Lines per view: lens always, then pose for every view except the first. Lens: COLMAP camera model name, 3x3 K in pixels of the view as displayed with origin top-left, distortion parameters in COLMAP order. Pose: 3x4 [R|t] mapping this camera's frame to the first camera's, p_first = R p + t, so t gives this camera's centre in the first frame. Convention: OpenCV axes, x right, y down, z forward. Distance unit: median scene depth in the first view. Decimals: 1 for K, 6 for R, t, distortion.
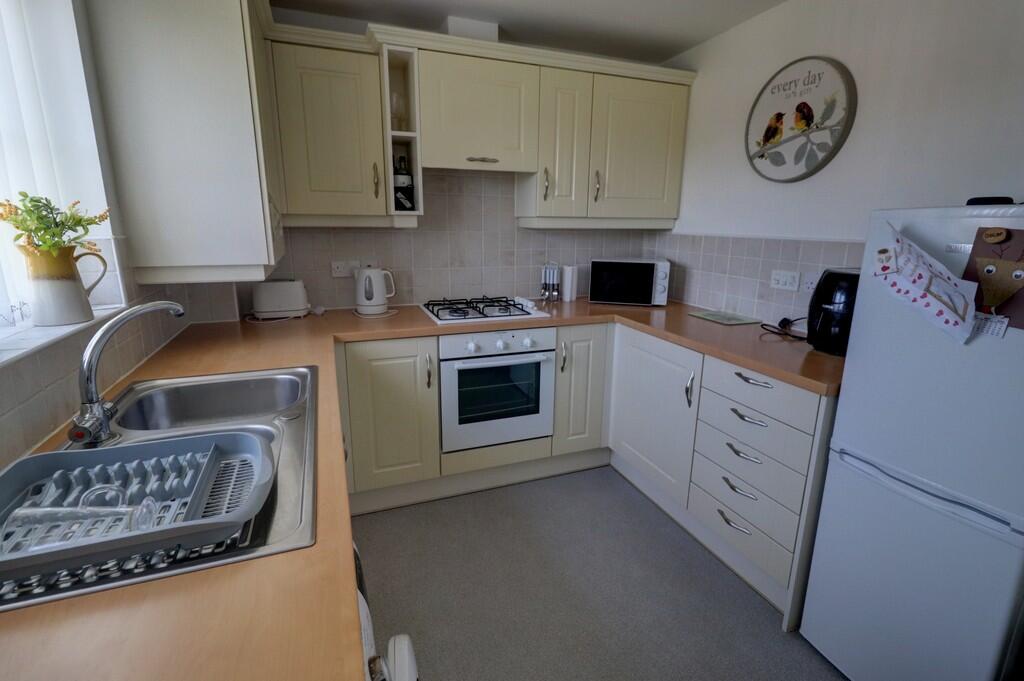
lens RADIAL K [[476.5, 0, 514.8], [0, 476.5, 335.4], [0, 0, 1]] dist [-0.000980, -0.000063]
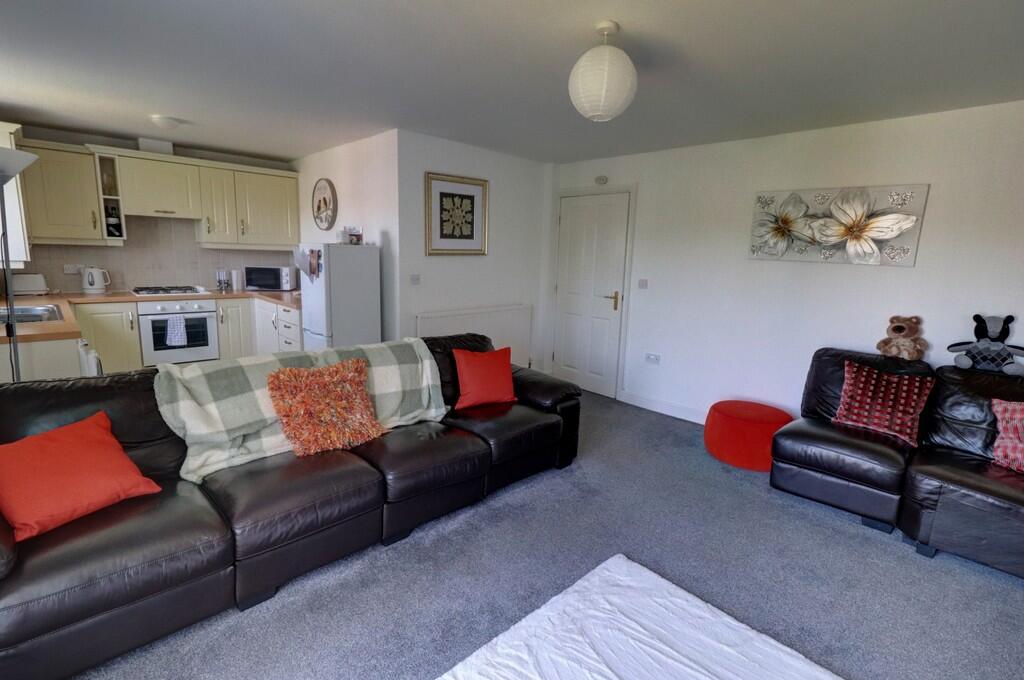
lens RADIAL K [[476.5, 0, 514.8], [0, 476.5, 334.9], [0, 0, 1]] dist [-0.000980, -0.000063]
pose [[0.919918, -0.046219, 0.389377, 0.459895], [0.068439, 0.996712, -0.043381, 0.302511], [-0.386092, 0.066555, 0.920056, -1.268760]]
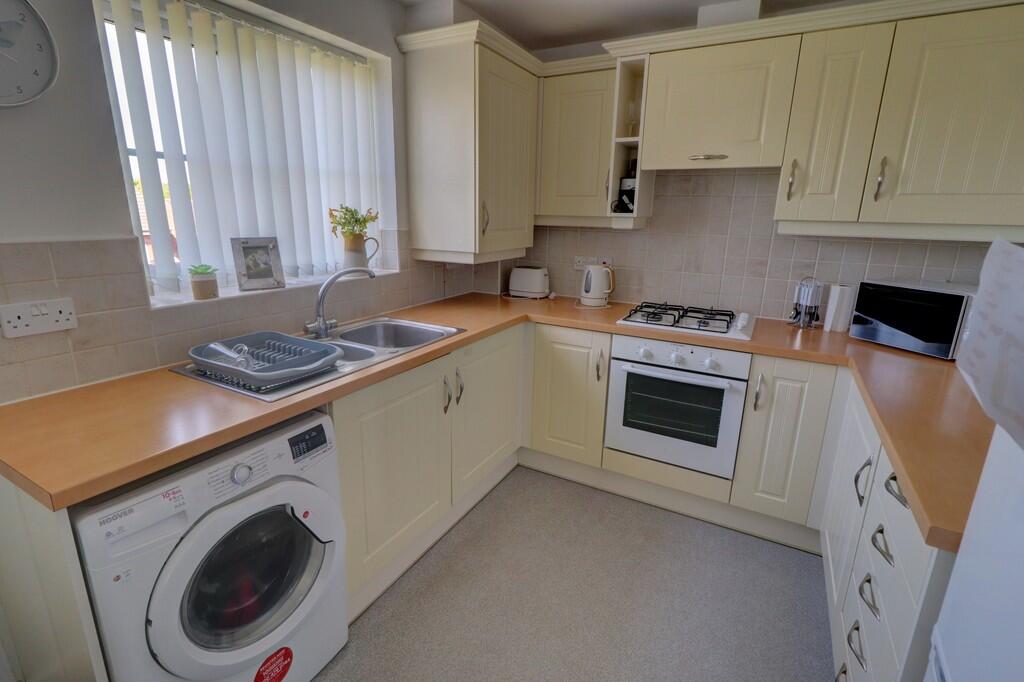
lens RADIAL K [[476.5, 0, 514.8], [0, 476.5, 335.9], [0, 0, 1]] dist [-0.000980, -0.000063]
pose [[0.640189, 0.196705, -0.742607, 0.447374], [-0.191717, 0.976985, 0.093512, -0.048419], [0.743910, 0.082505, 0.663167, 0.147137]]
